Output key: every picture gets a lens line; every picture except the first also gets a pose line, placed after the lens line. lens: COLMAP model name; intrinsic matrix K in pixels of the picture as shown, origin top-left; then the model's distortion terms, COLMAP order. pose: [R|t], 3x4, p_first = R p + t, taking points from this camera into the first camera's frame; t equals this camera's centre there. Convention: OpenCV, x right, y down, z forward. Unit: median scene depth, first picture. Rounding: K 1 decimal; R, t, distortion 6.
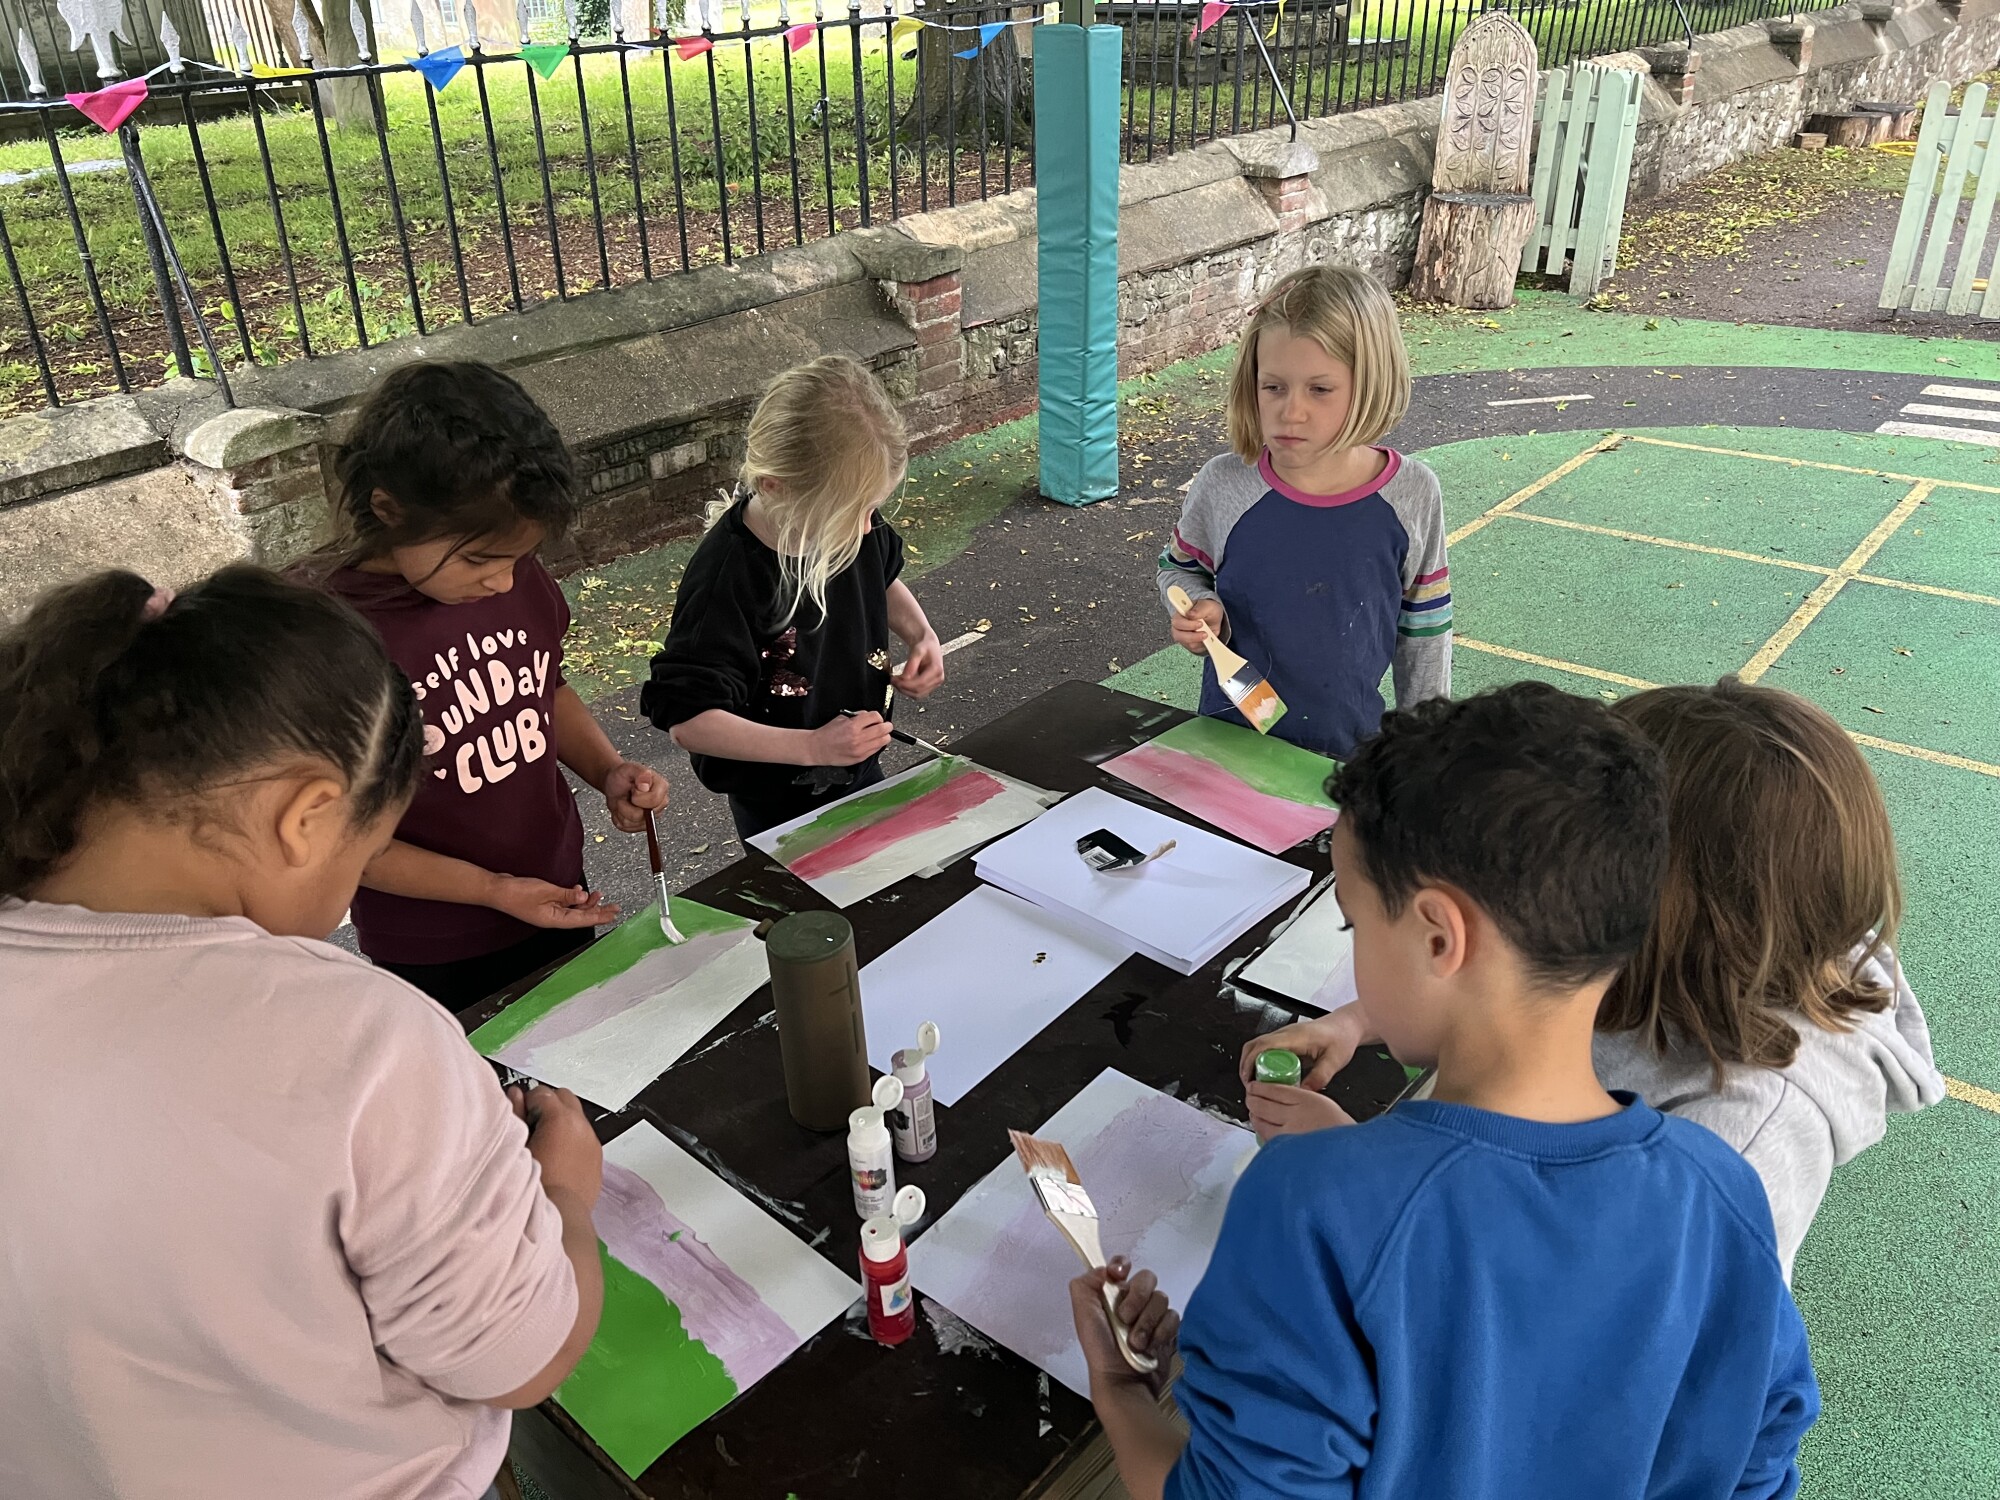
lens RADIAL K [[1506.6, 0, 1000.0], [0, 1506.6, 750.0], [0, 0, 1]] dist [0.047872, -0.074808]
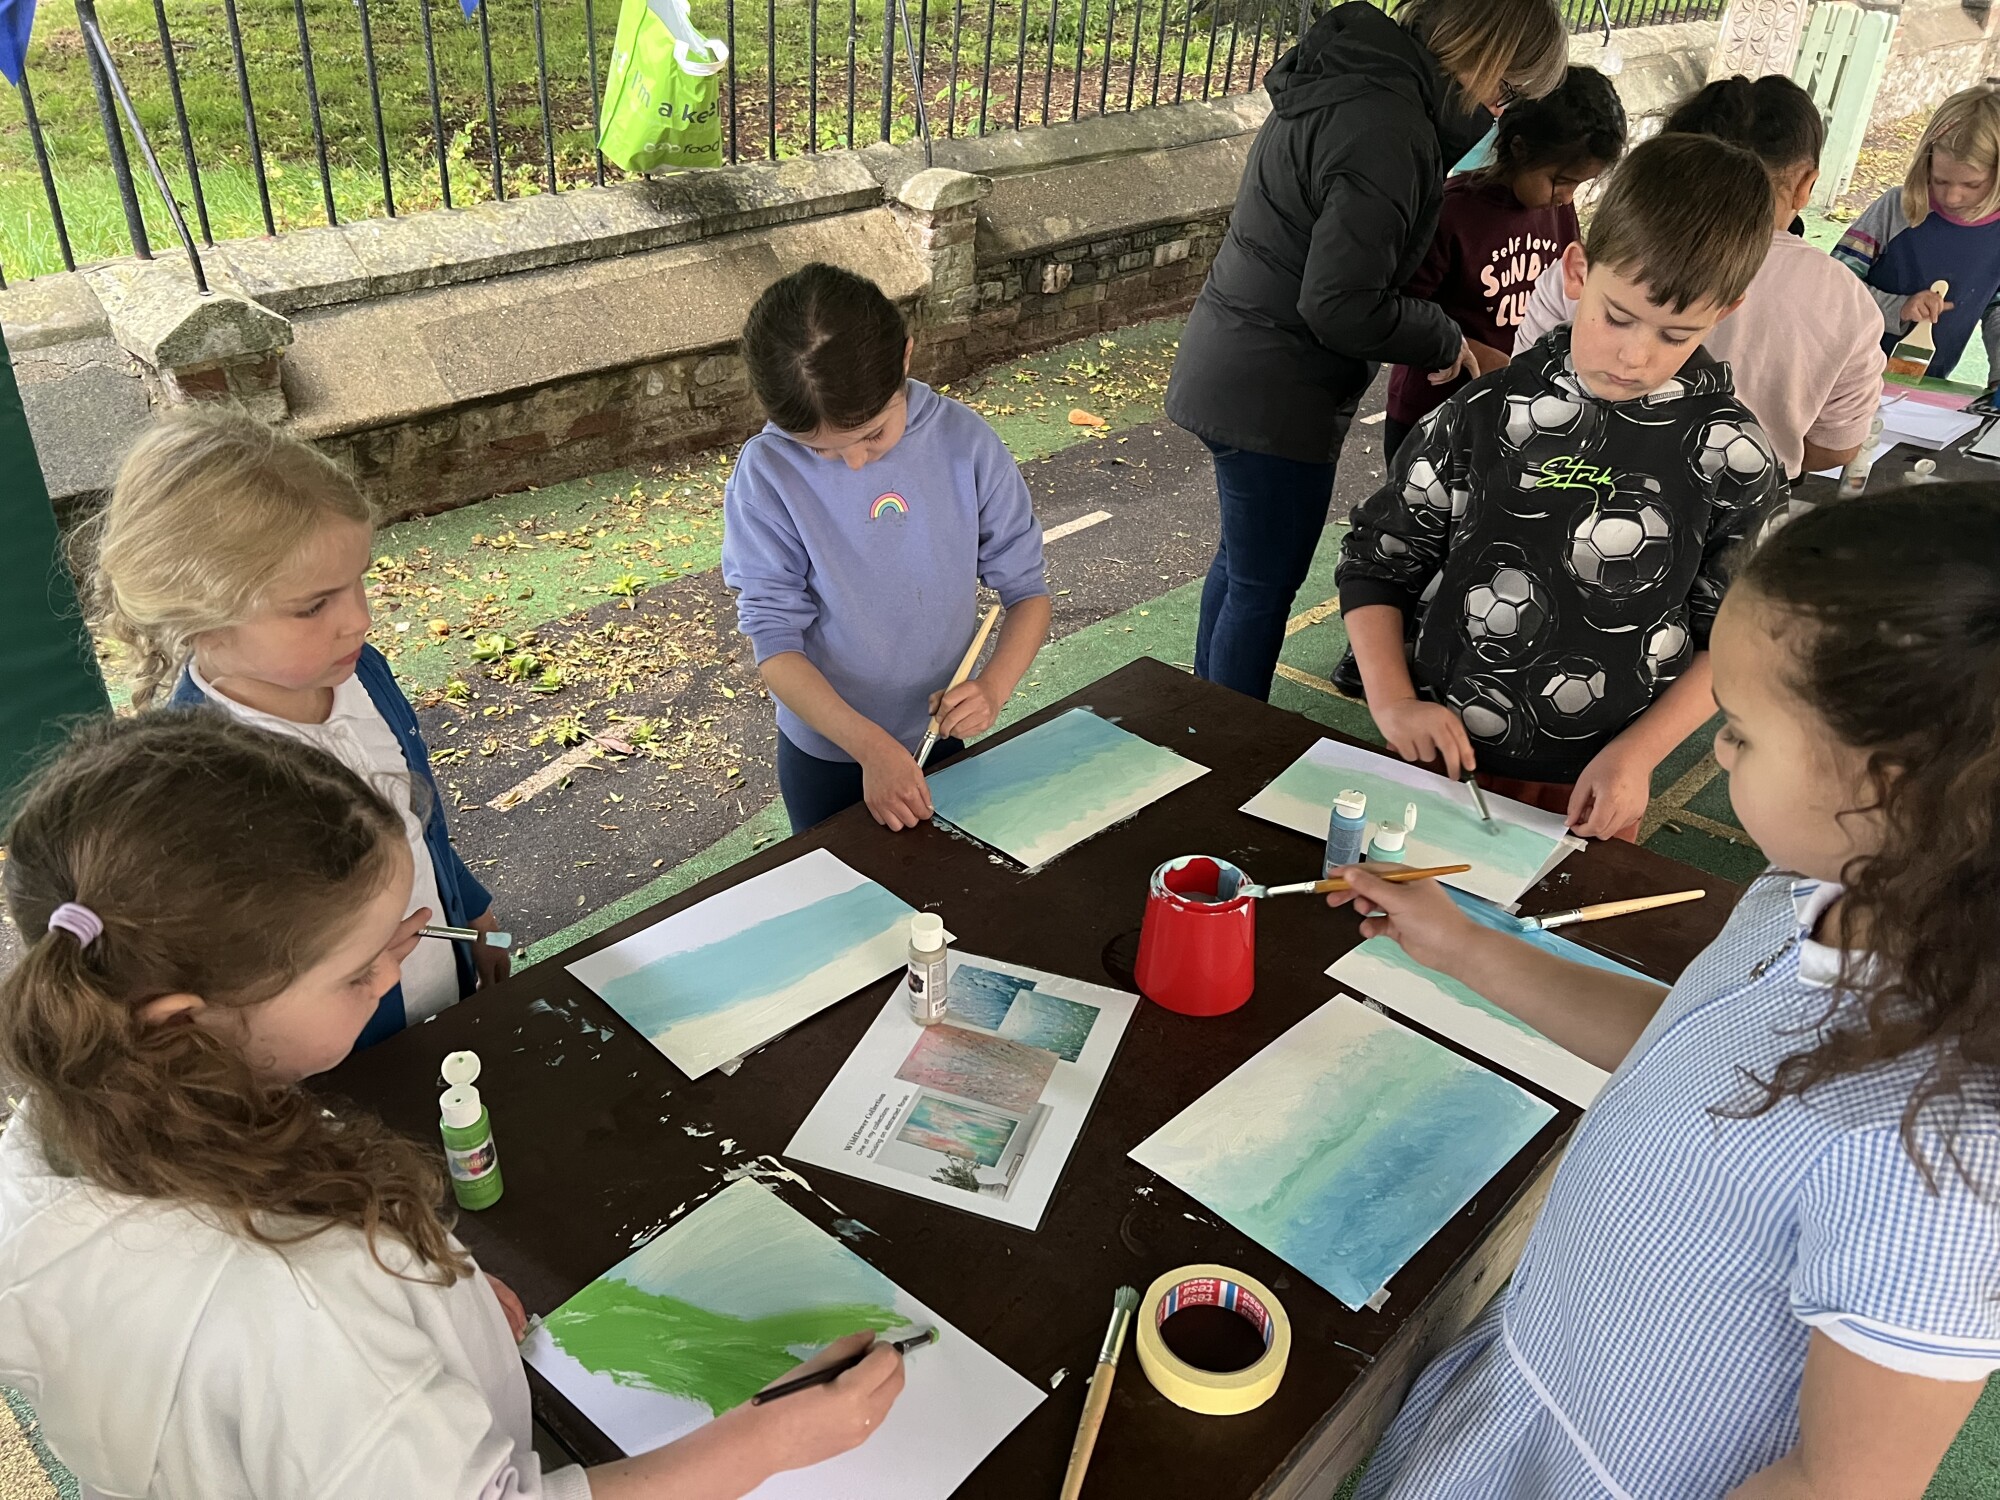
lens RADIAL K [[1506.6, 0, 1000.0], [0, 1506.6, 750.0], [0, 0, 1]] dist [0.047872, -0.074808]
pose [[0.996299, 0.085172, -0.011561, -0.308995], [-0.084495, 0.995169, 0.049991, 0.171718], [0.015763, -0.048829, 0.998683, -0.287347]]
